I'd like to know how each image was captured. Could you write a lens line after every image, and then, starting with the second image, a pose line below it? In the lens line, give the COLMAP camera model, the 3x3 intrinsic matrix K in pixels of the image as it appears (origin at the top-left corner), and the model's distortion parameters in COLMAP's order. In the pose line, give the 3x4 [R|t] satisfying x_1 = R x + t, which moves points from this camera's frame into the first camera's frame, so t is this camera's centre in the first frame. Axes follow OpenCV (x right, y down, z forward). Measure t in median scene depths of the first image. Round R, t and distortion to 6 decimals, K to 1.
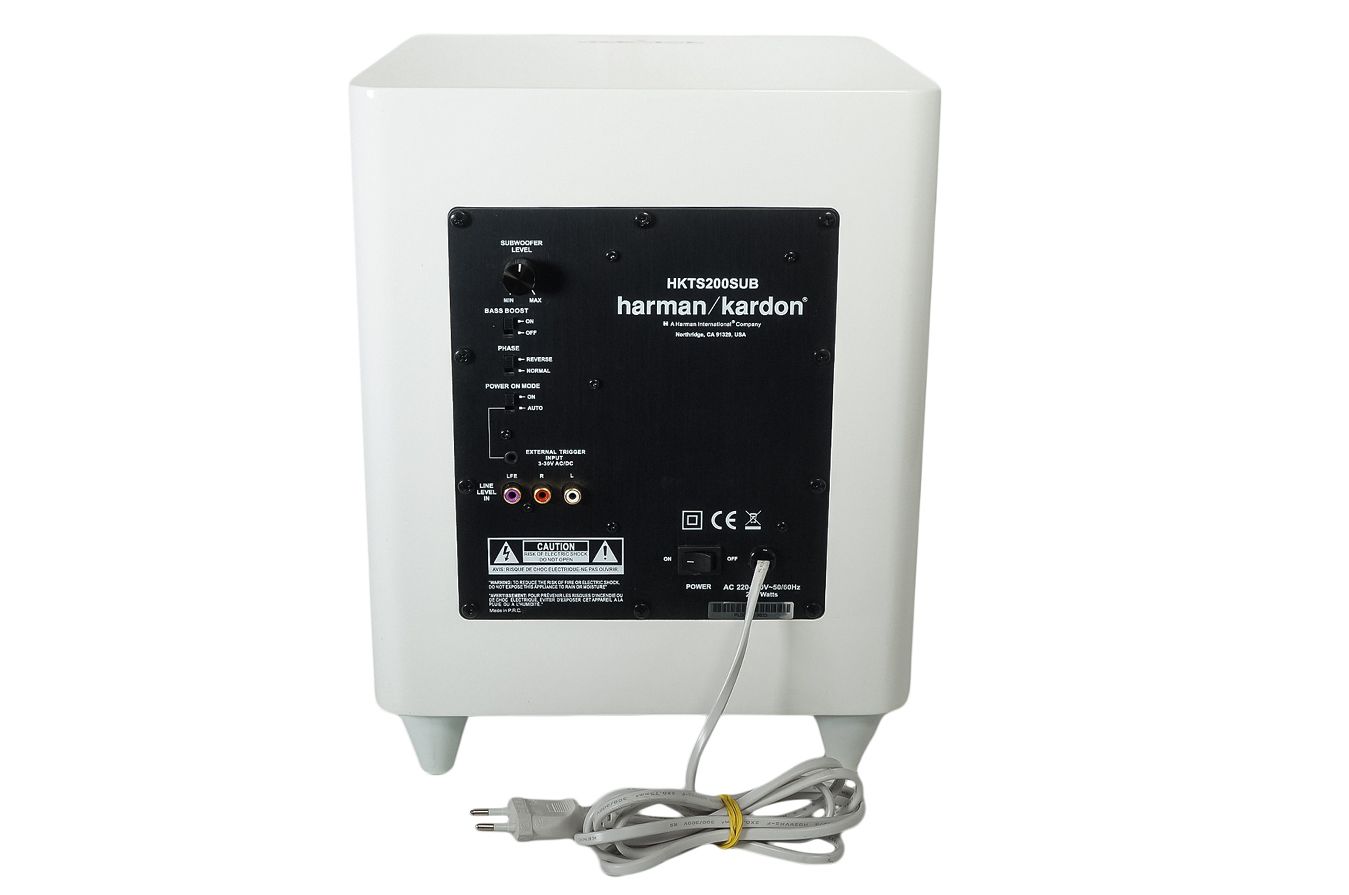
lens RADIAL K [[1760.1, 0, 674.5], [0, 1760.1, 447.5], [0, 0, 1]] dist [-0.093811, 0.003101]
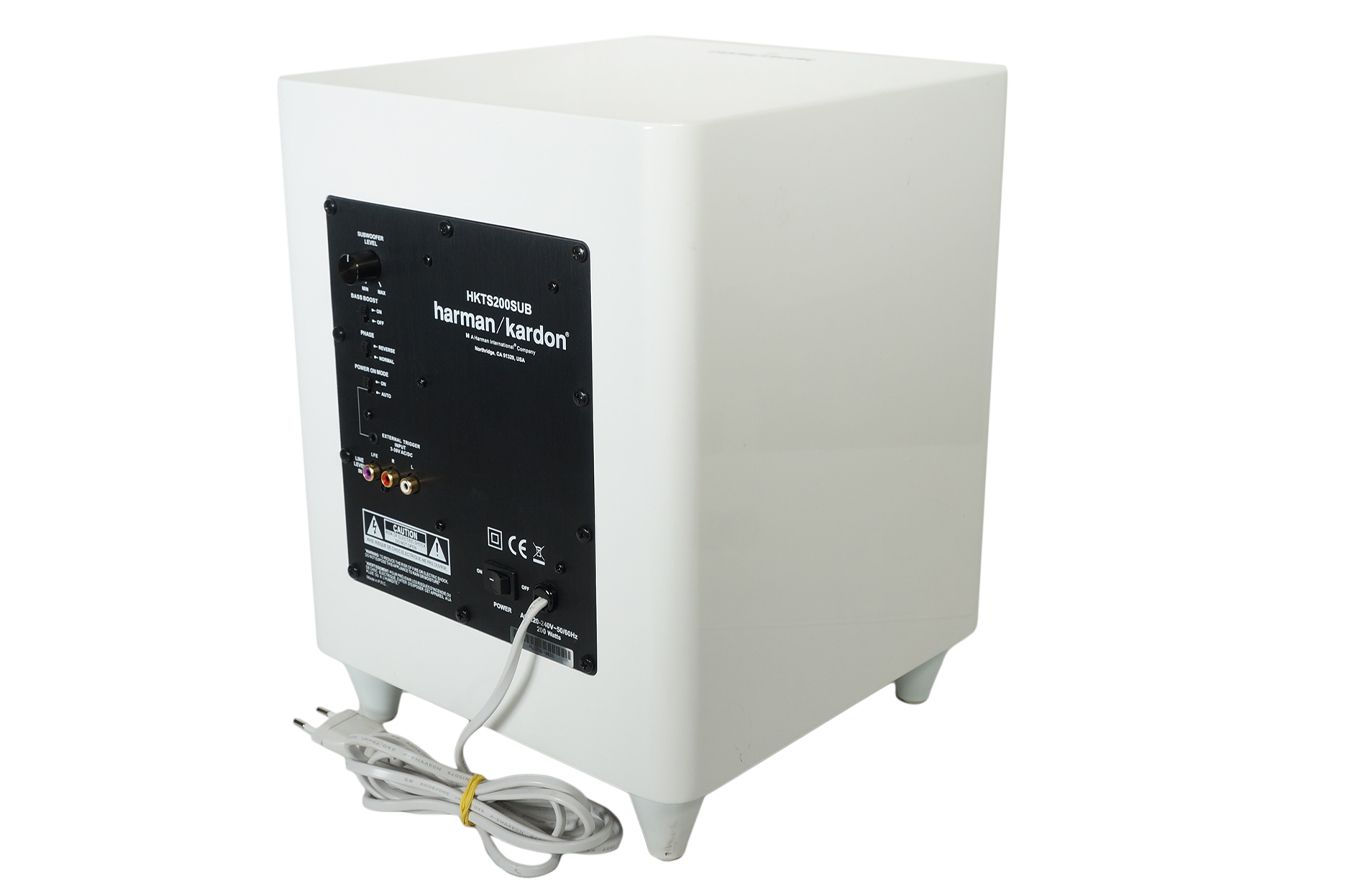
lens RADIAL K [[1760.1, 0, 674.5], [0, 1760.1, 447.5], [0, 0, 1]] dist [-0.093811, 0.003101]
pose [[0.733819, 0.206621, -0.647161, 0.737353], [-0.202932, 0.975800, 0.081441, -0.113201], [0.648327, 0.071567, 0.757991, 0.325723]]
